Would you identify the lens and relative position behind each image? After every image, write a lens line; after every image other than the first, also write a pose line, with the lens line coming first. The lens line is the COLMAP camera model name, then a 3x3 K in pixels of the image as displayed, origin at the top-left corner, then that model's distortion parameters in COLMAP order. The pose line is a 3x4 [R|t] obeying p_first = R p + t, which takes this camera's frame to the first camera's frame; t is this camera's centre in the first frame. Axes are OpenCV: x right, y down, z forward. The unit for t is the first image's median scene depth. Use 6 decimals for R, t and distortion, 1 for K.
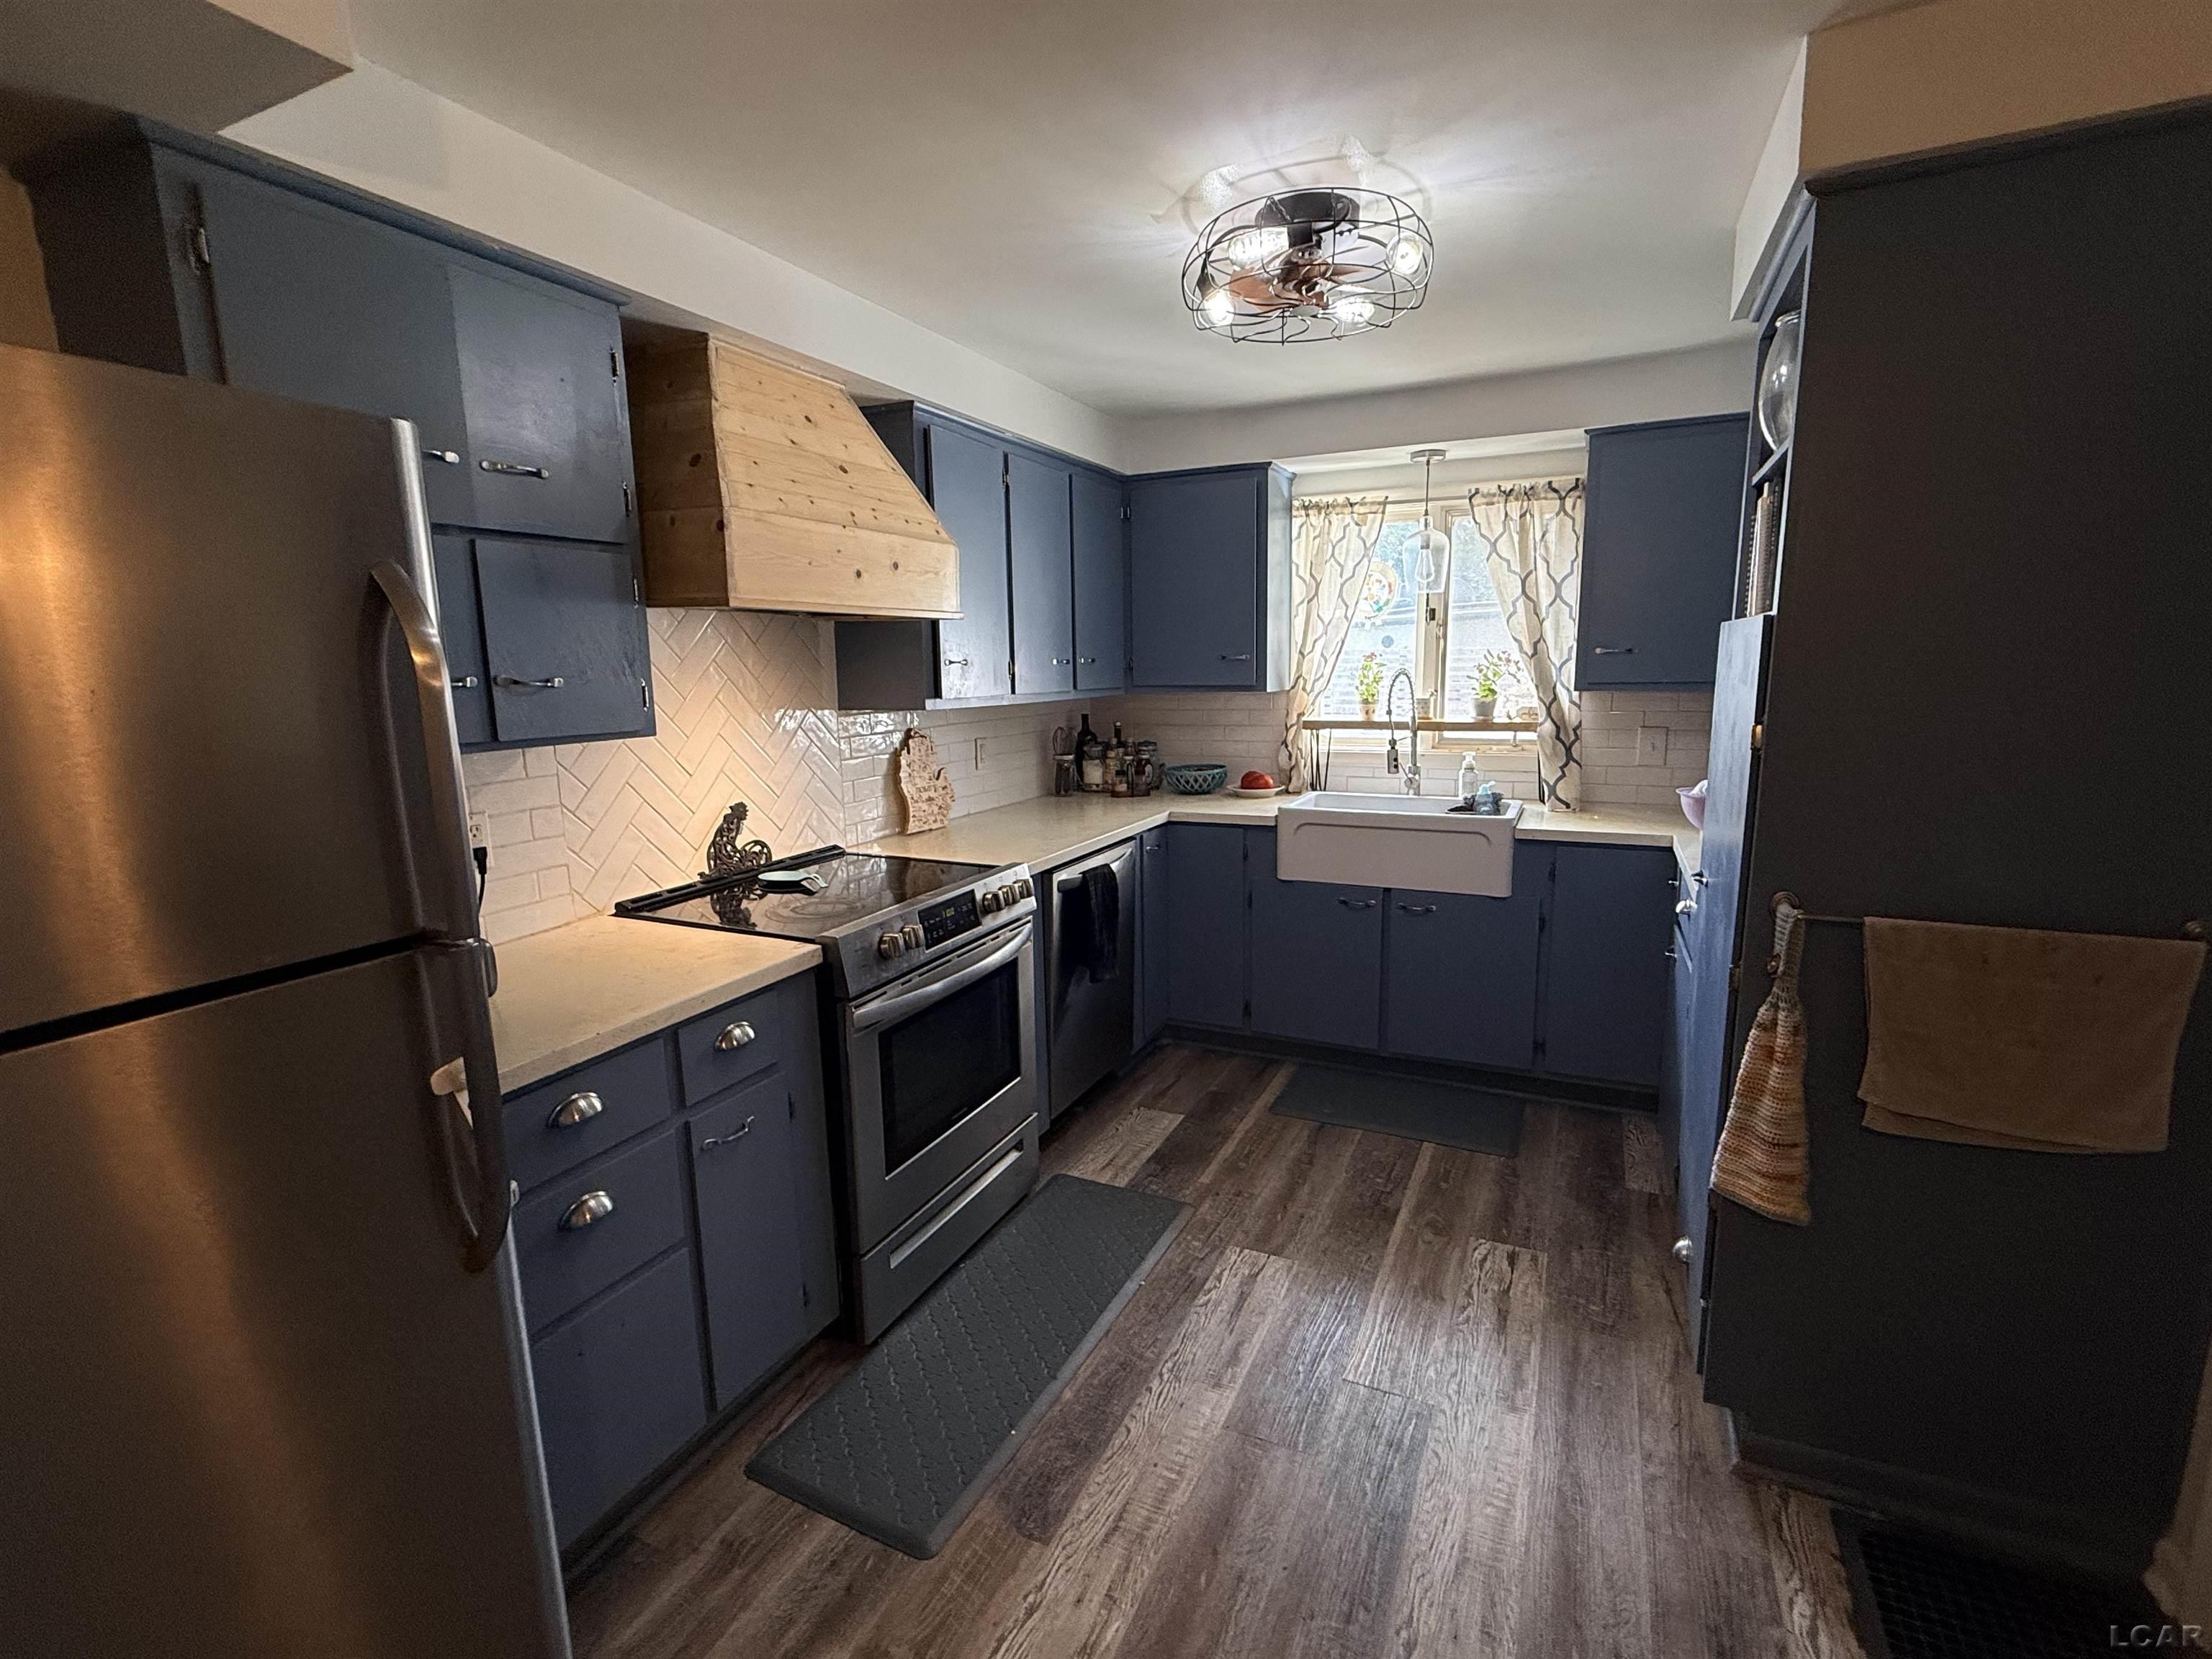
lens RADIAL K [[1023.8, 0, 1109.4], [0, 1023.8, 834.4], [0, 0, 1]] dist [-0.002629, 0.000958]
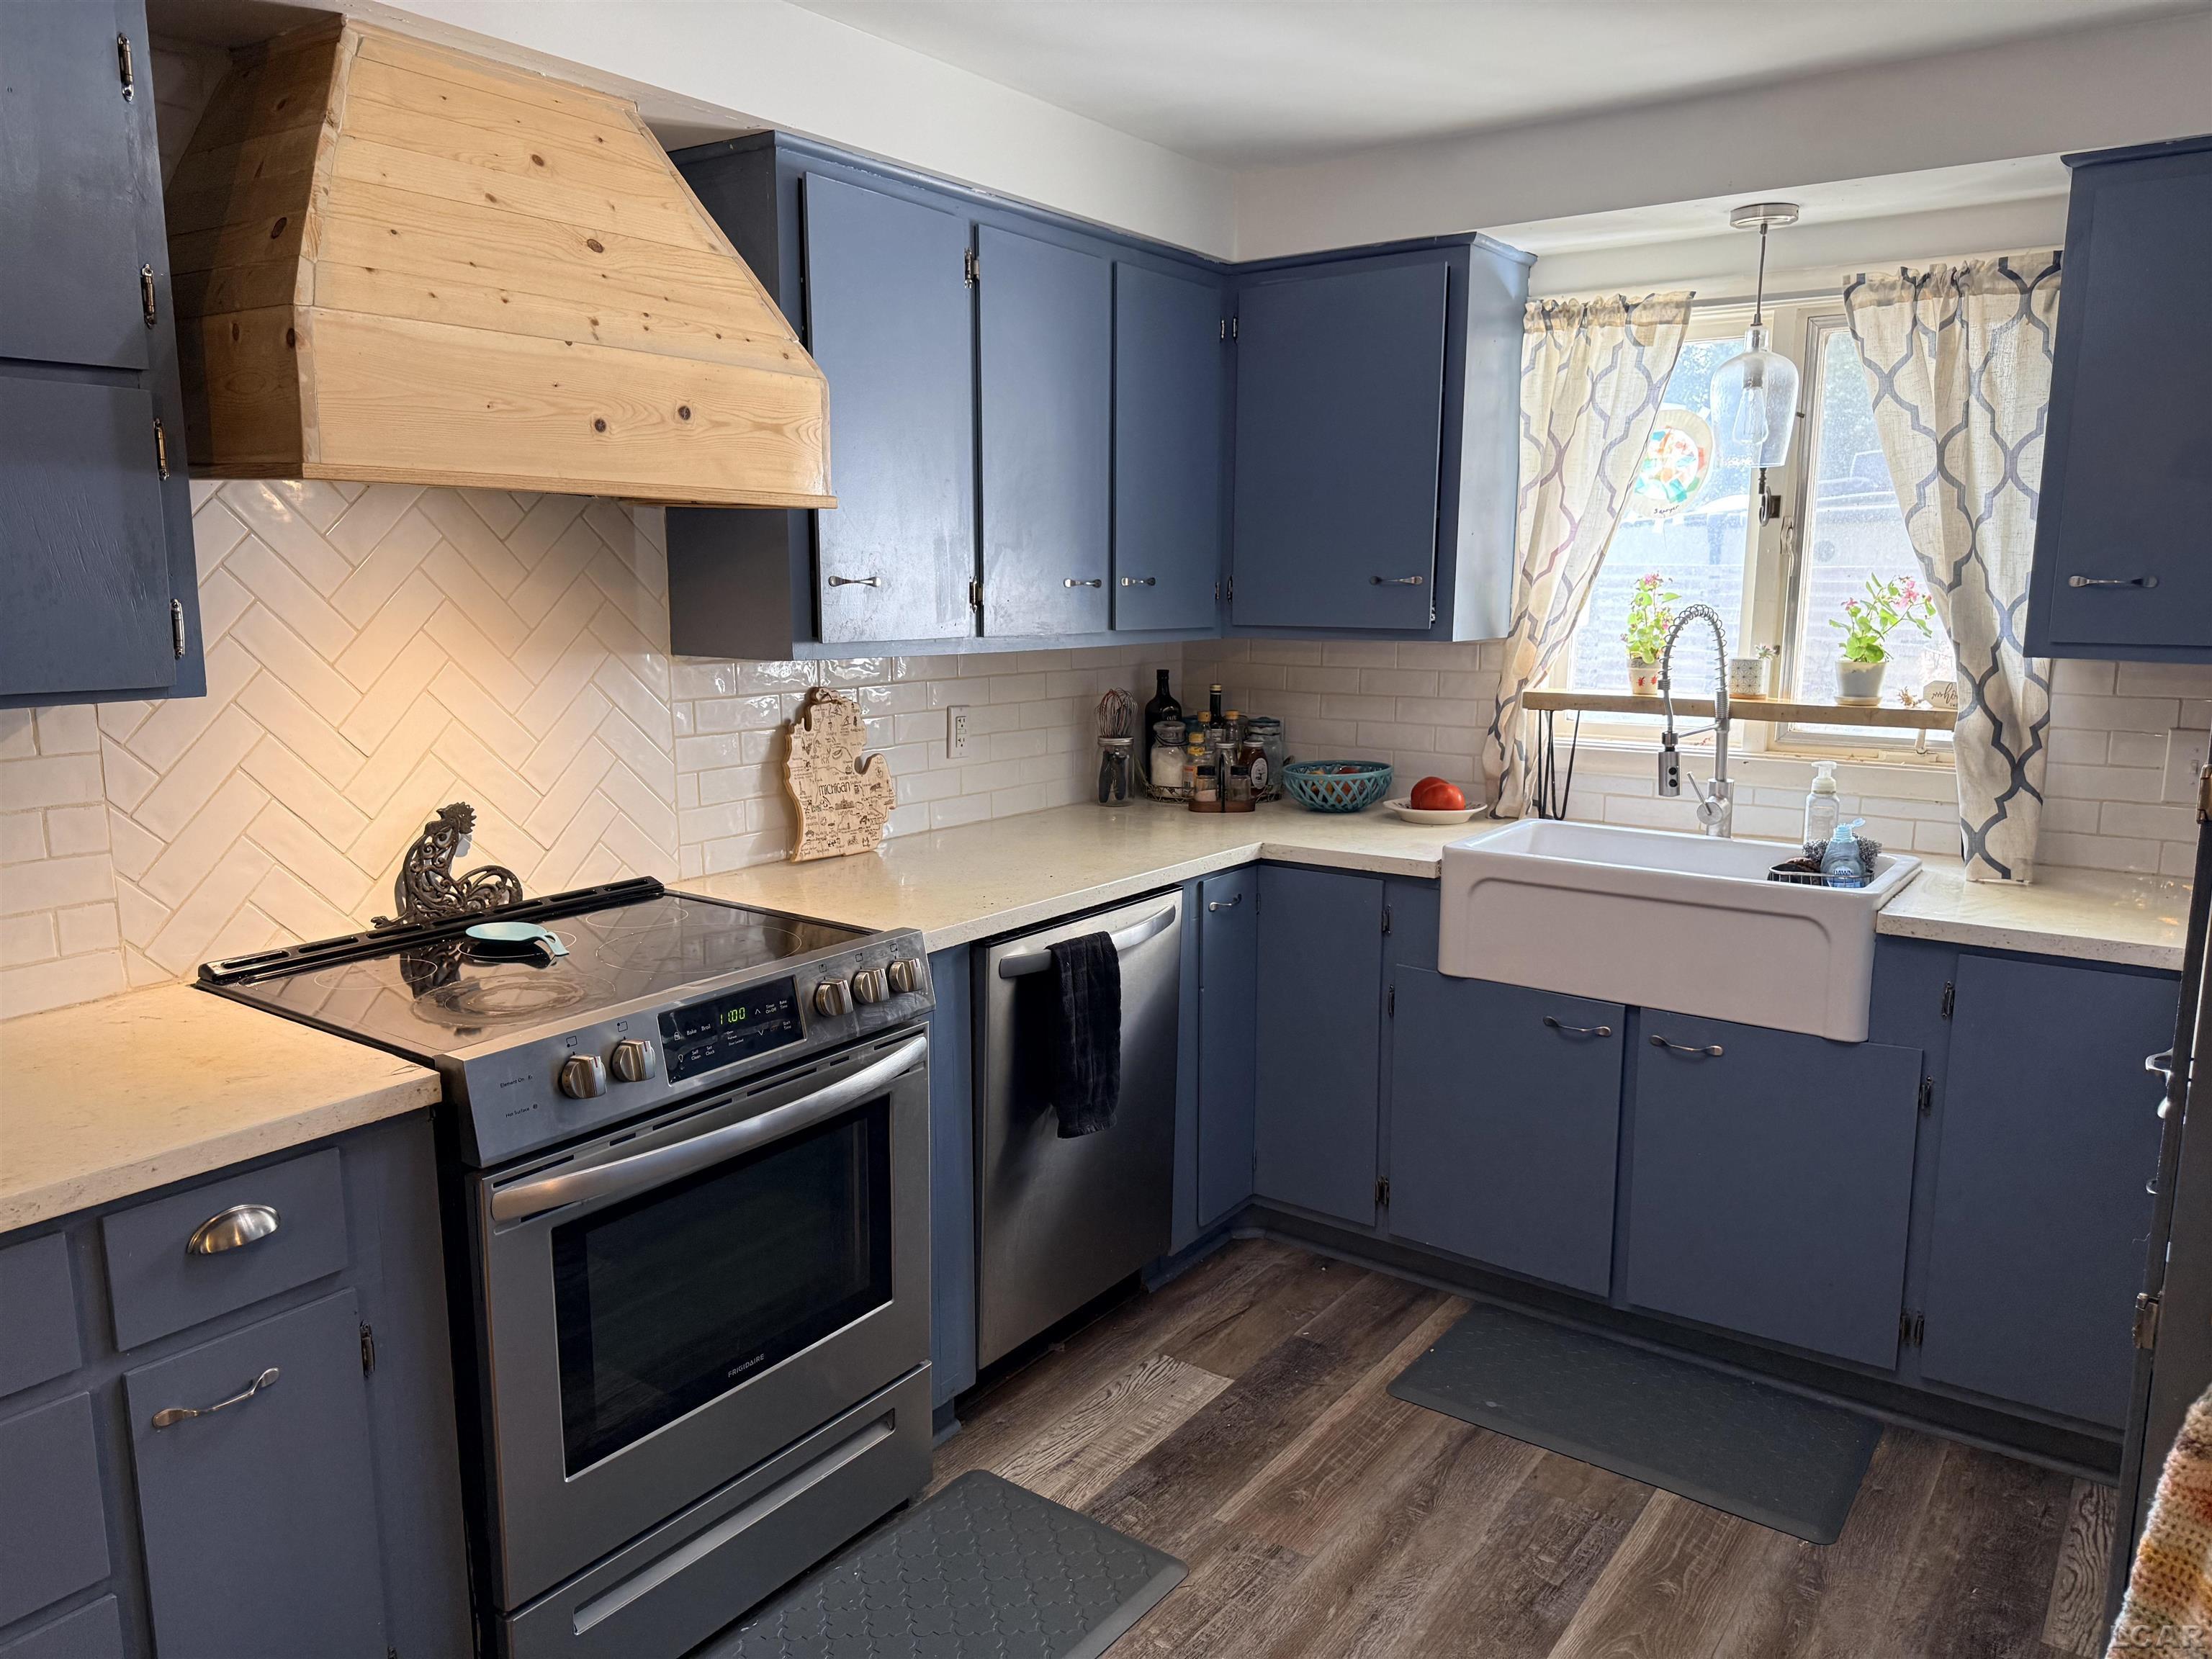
lens RADIAL K [[1564.0, 0, 1108.8], [0, 1564.0, 827.9], [0, 0, 1]] dist [0.040112, -0.051160]
pose [[0.982075, 0.050409, -0.181624, 0.170237], [-0.051162, 0.998690, 0.000535, -0.033850], [0.181413, 0.008767, 0.983368, 0.143459]]
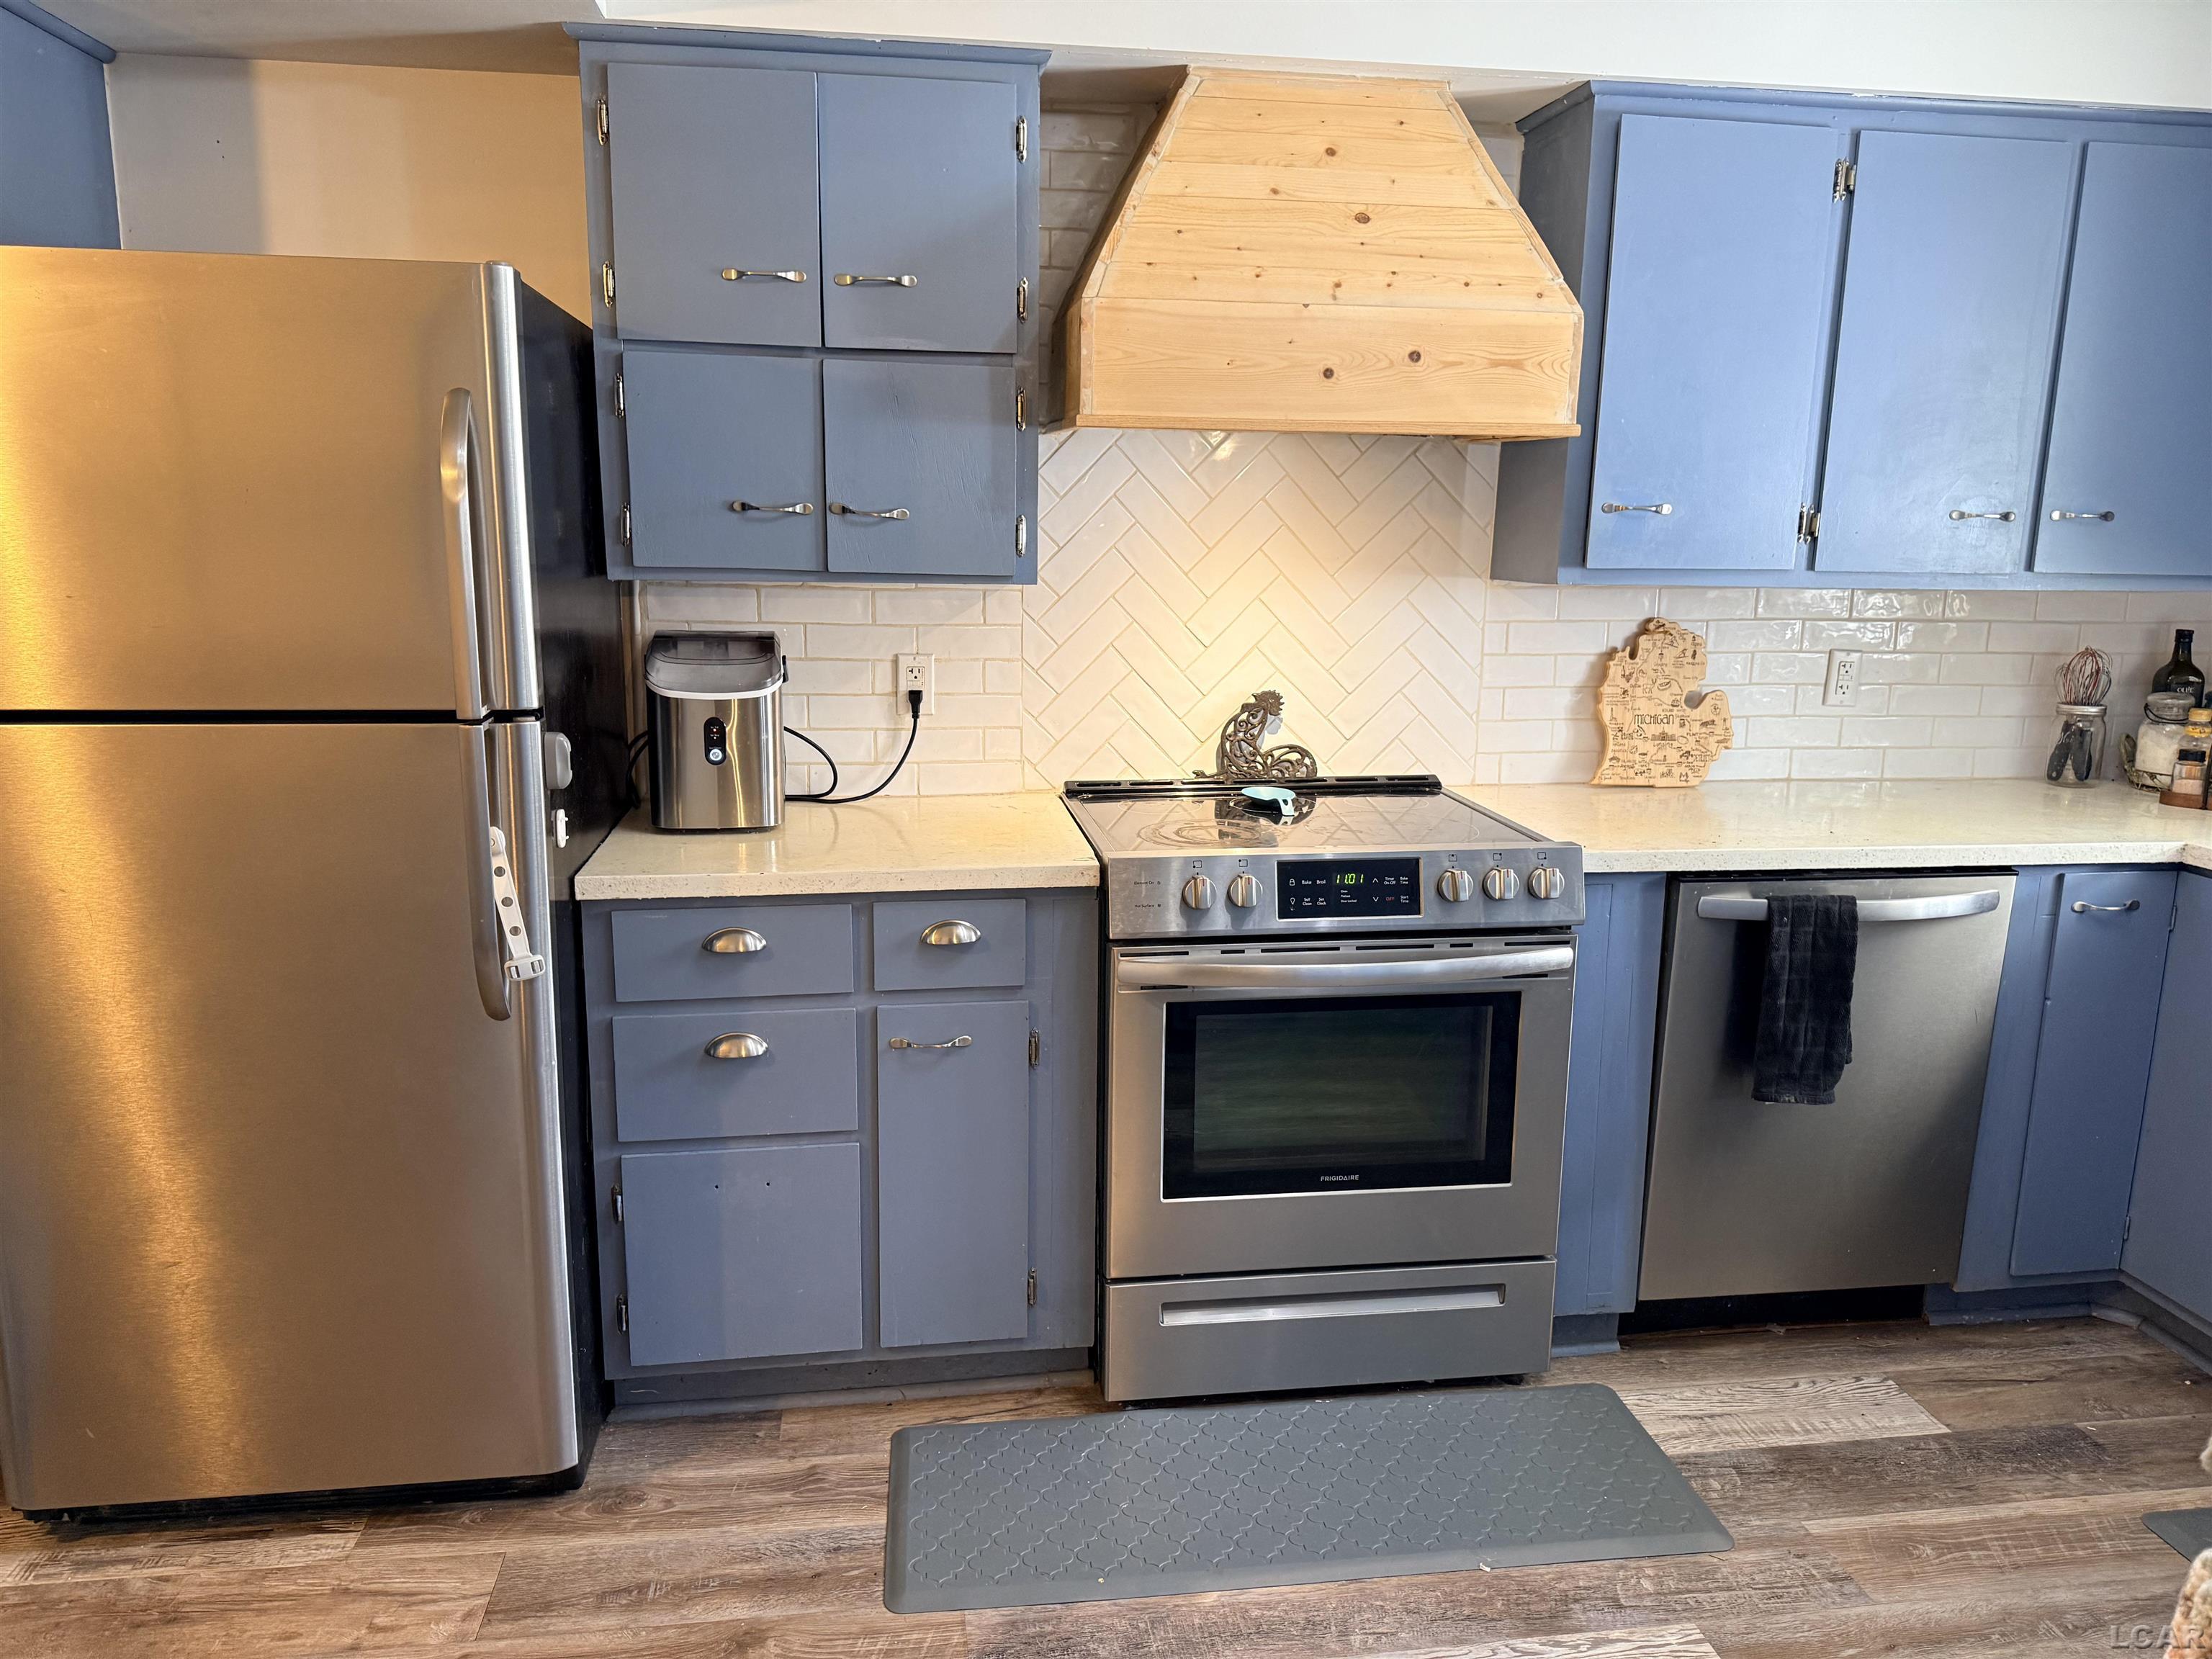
lens RADIAL K [[1564.0, 0, 1088.7], [0, 1564.0, 835.9], [0, 0, 1]] dist [0.040112, -0.051160]
pose [[0.544847, 0.190241, -0.816670, 0.480232], [-0.163403, 0.979342, 0.119119, -0.037730], [0.822461, 0.068544, 0.564677, 0.229936]]
